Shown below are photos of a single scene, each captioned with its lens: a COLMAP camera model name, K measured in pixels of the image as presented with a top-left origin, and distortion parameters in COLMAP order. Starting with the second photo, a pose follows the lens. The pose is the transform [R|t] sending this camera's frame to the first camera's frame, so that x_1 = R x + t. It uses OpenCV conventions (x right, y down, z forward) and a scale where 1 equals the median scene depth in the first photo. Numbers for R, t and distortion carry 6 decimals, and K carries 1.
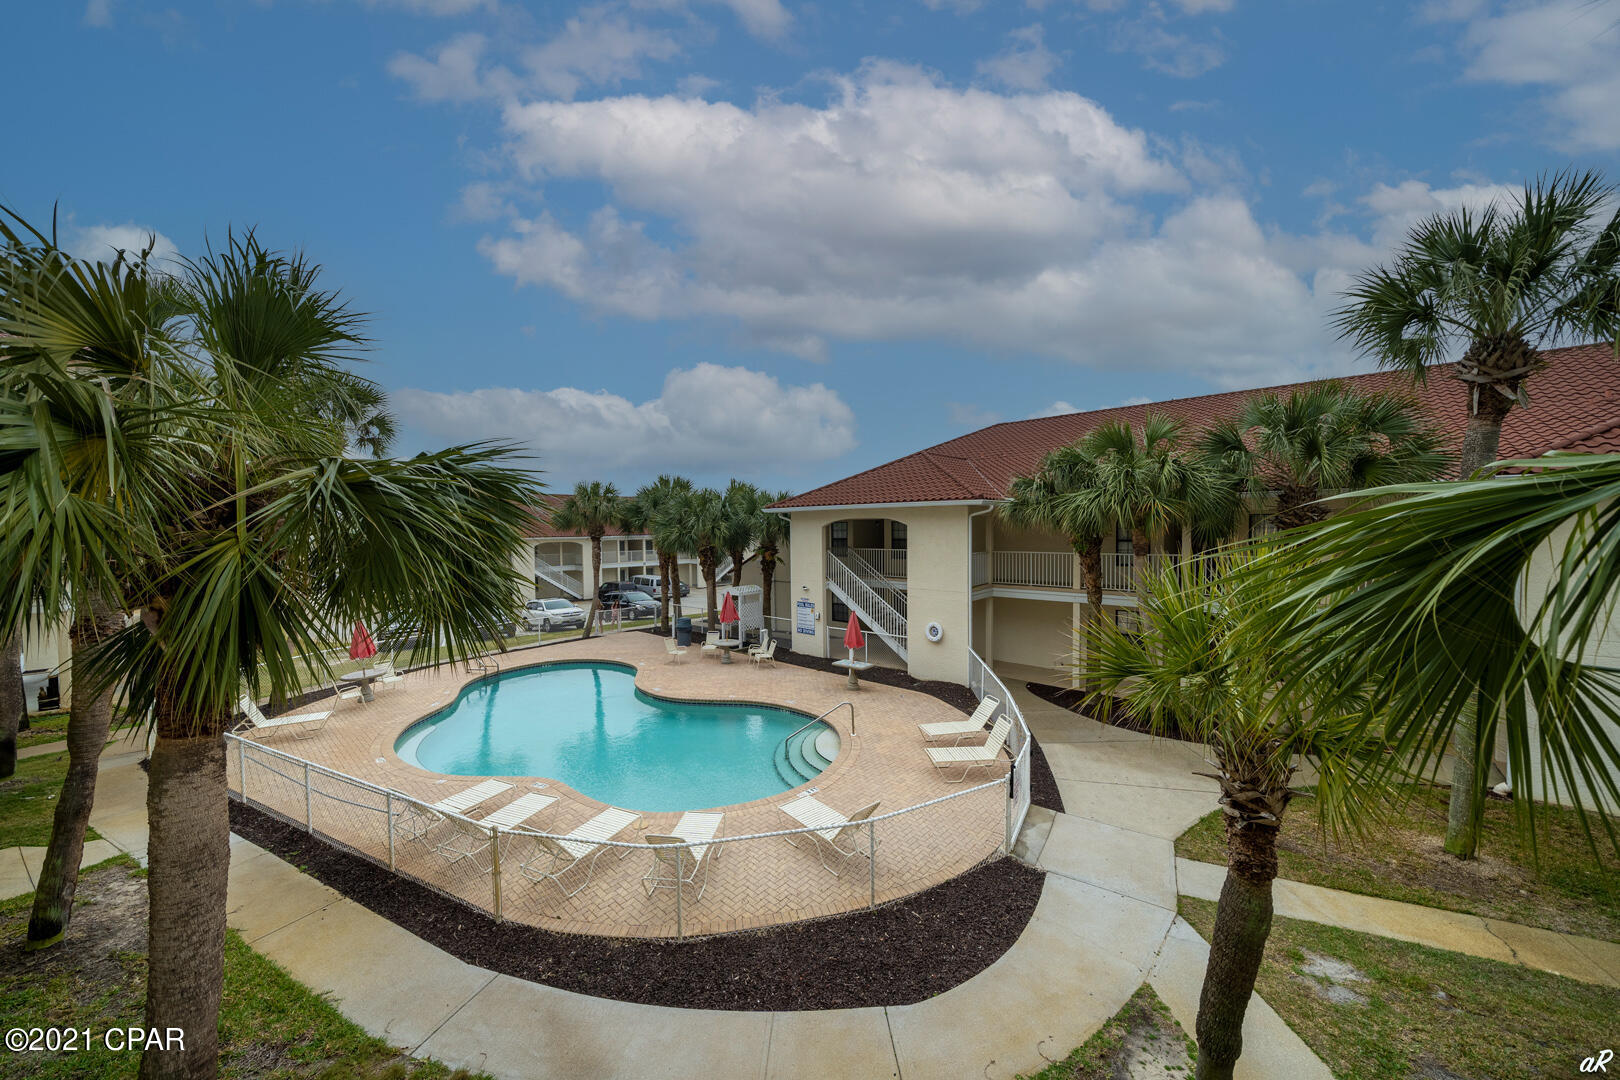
lens RADIAL K [[582.3, 0, 816.2], [0, 582.3, 544.9], [0, 0, 1]] dist [0.000106, 0.000005]
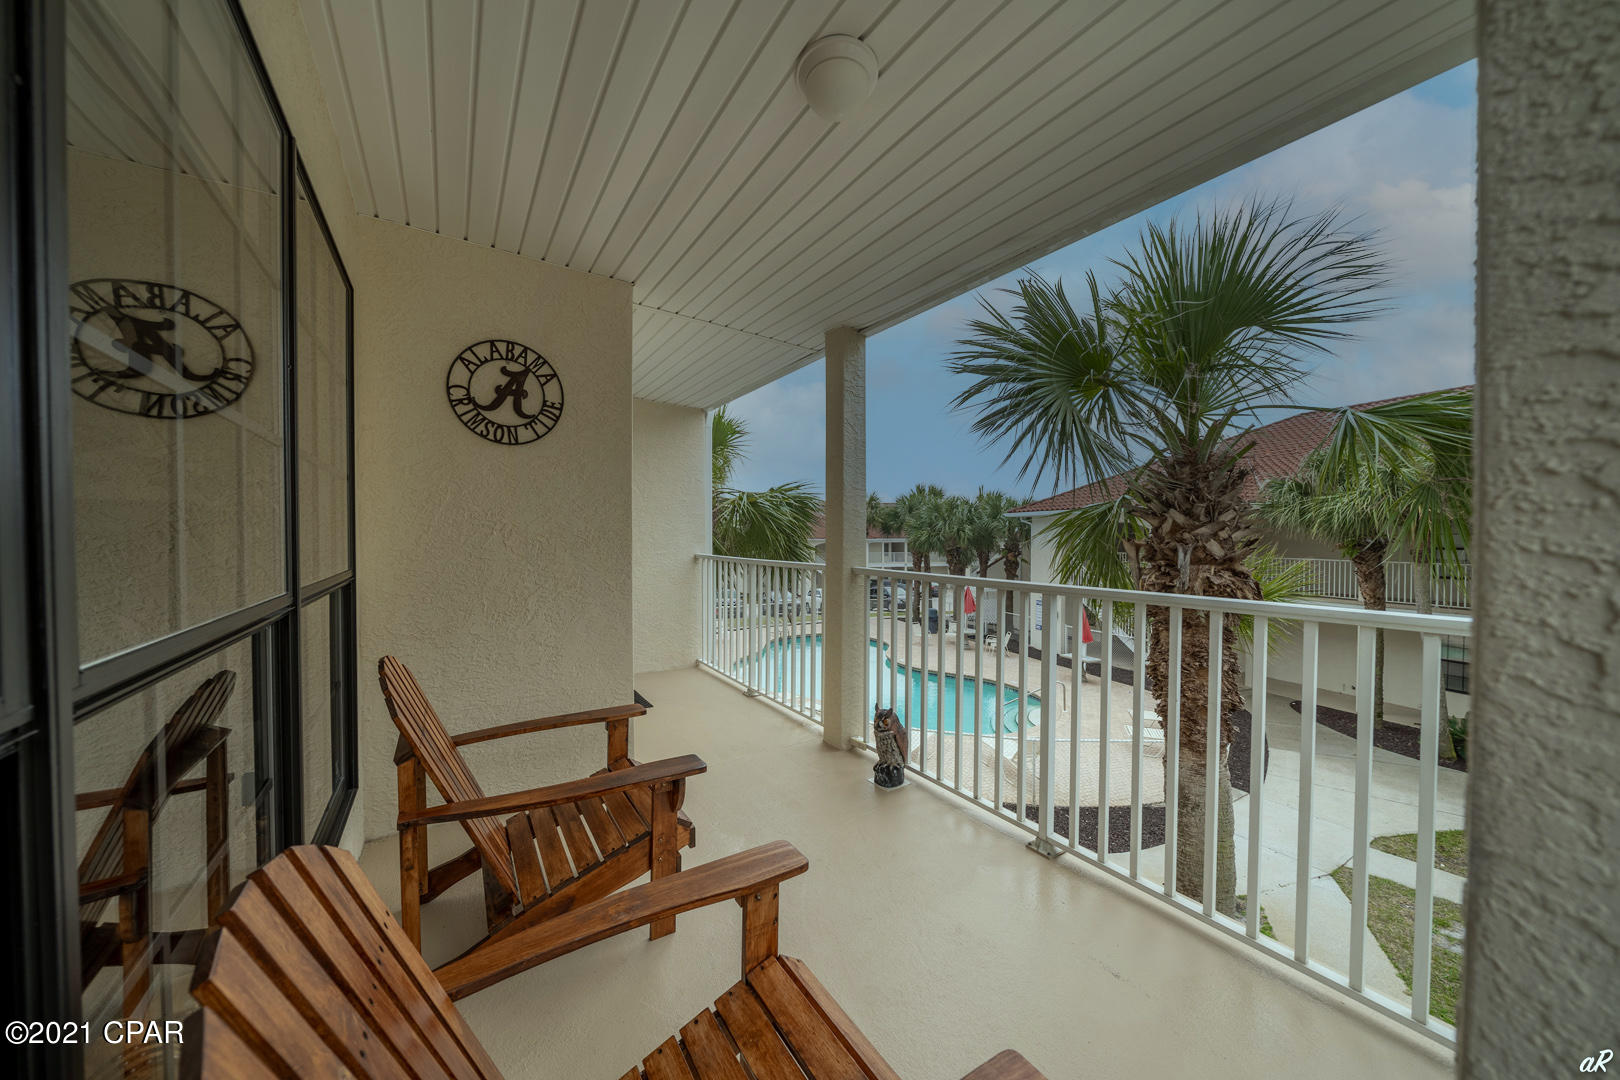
lens RADIAL K [[582.3, 0, 816.2], [0, 582.3, 544.9], [0, 0, 1]] dist [0.000106, 0.000005]
pose [[0.900673, 0.017511, -0.434144, 0.061740], [-0.021686, 0.999754, -0.004666, 0.009300], [0.433956, 0.013617, 0.900831, -0.127359]]
